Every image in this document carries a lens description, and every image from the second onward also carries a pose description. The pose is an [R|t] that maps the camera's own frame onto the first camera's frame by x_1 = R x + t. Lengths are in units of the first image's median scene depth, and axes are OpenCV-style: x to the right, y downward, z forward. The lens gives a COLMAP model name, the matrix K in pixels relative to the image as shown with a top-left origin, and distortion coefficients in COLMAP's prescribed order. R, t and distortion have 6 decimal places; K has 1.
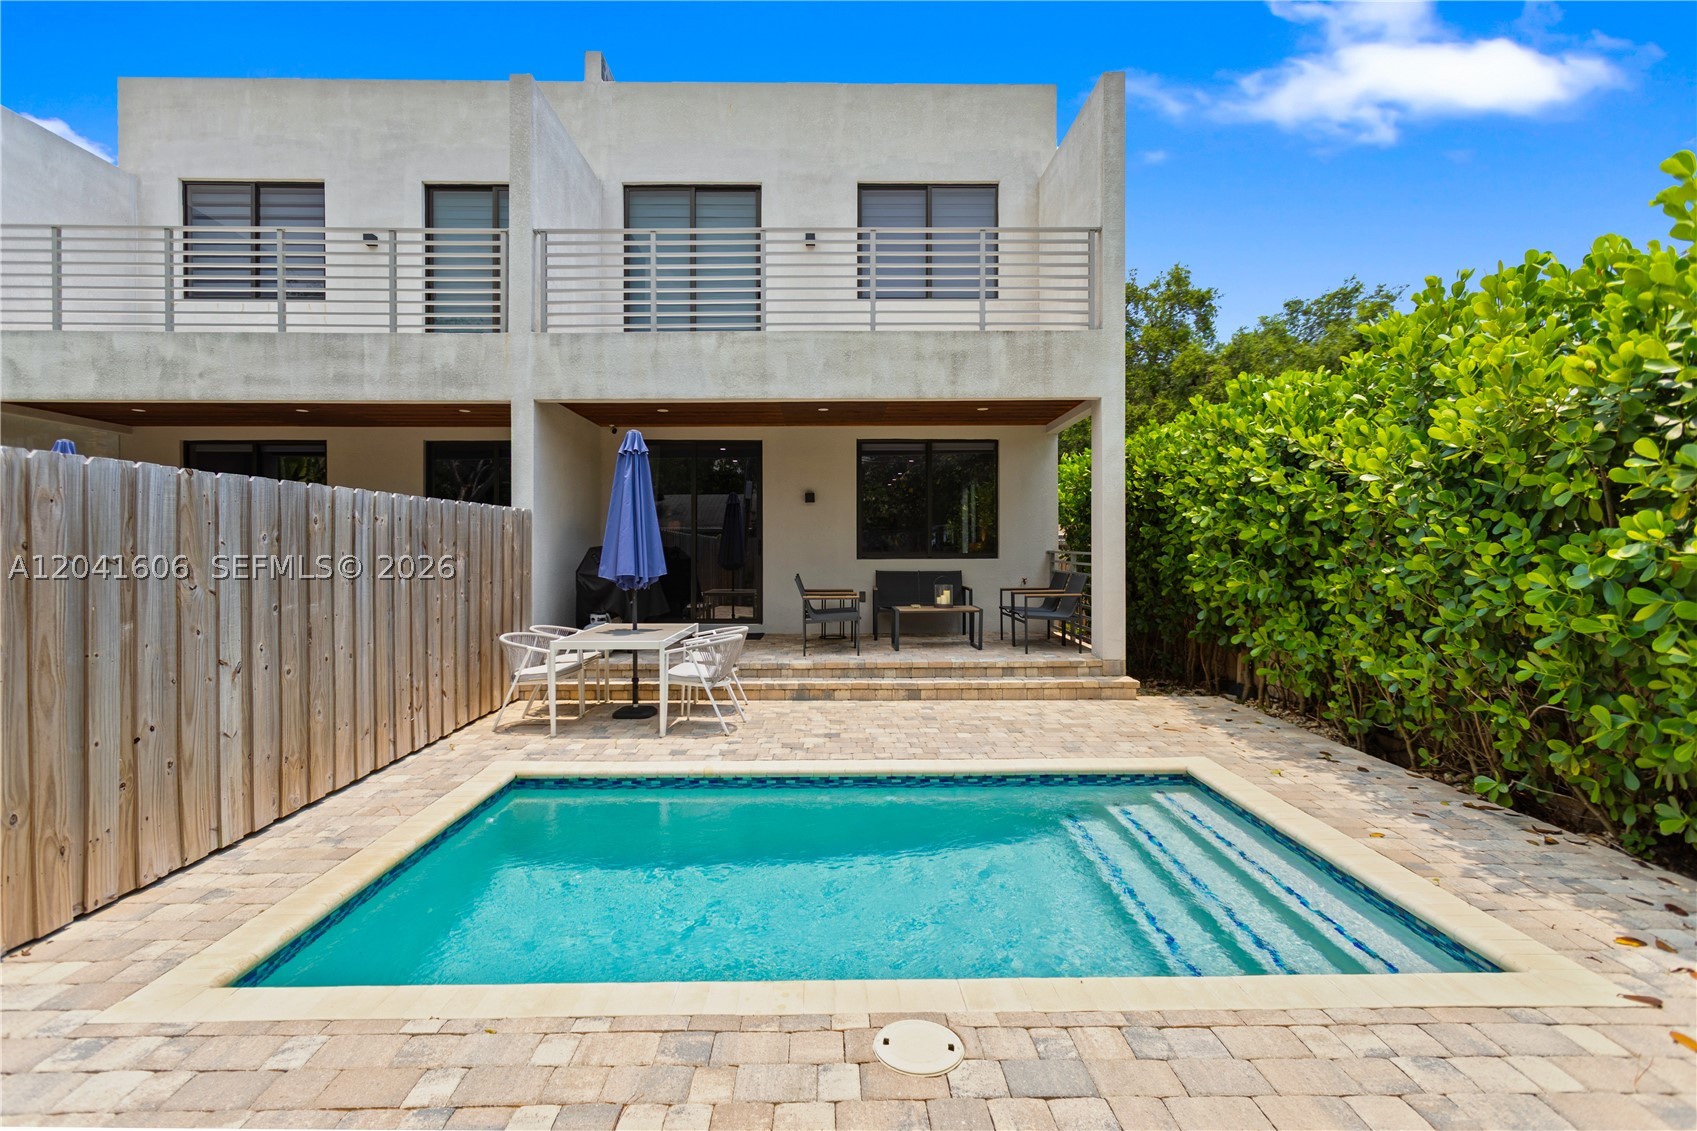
lens RADIAL K [[805.8, 0, 848.5], [0, 805.8, 565.5], [0, 0, 1]] dist [0.005317, 0.001682]
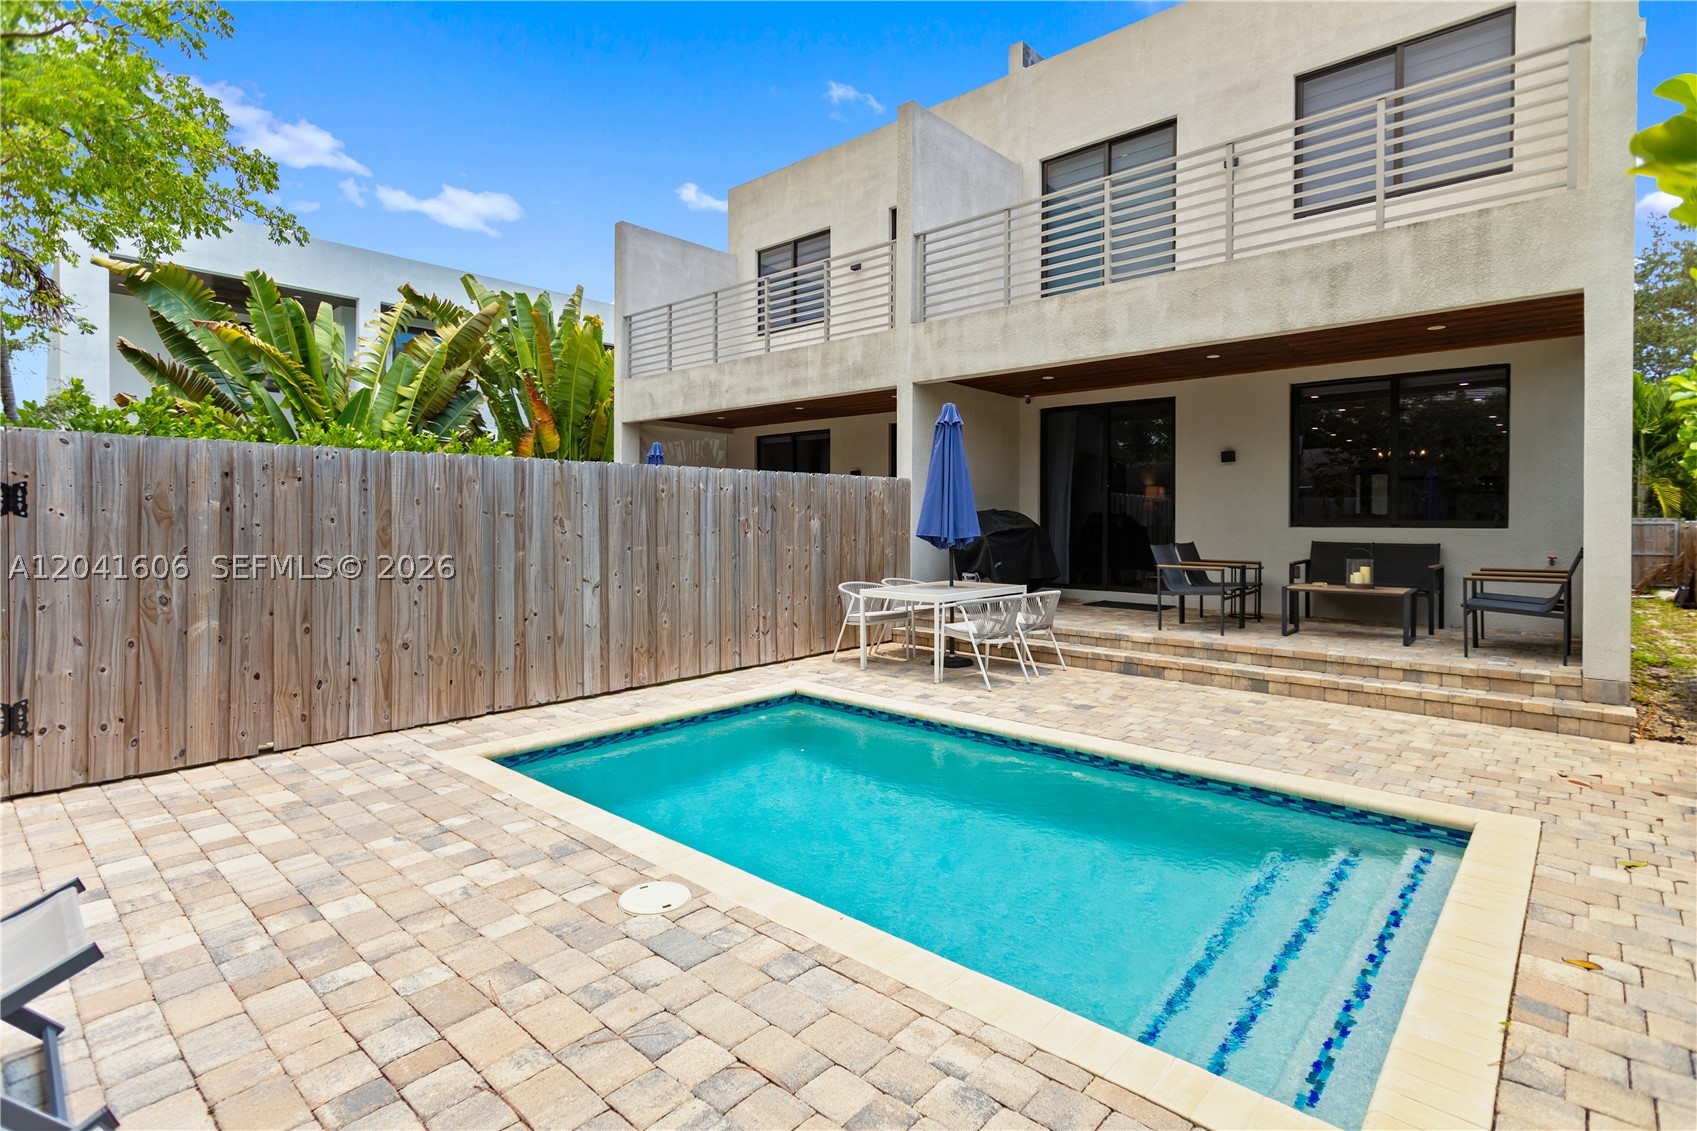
lens RADIAL K [[821.8, 0, 848.0], [0, 821.8, 539.6], [0, 0, 1]] dist [0.006199, 0.001099]
pose [[0.735677, 0.022347, -0.676964, 0.346099], [-0.018590, 0.999745, 0.012800, 0.004605], [0.677078, 0.003168, 0.735905, 0.076801]]
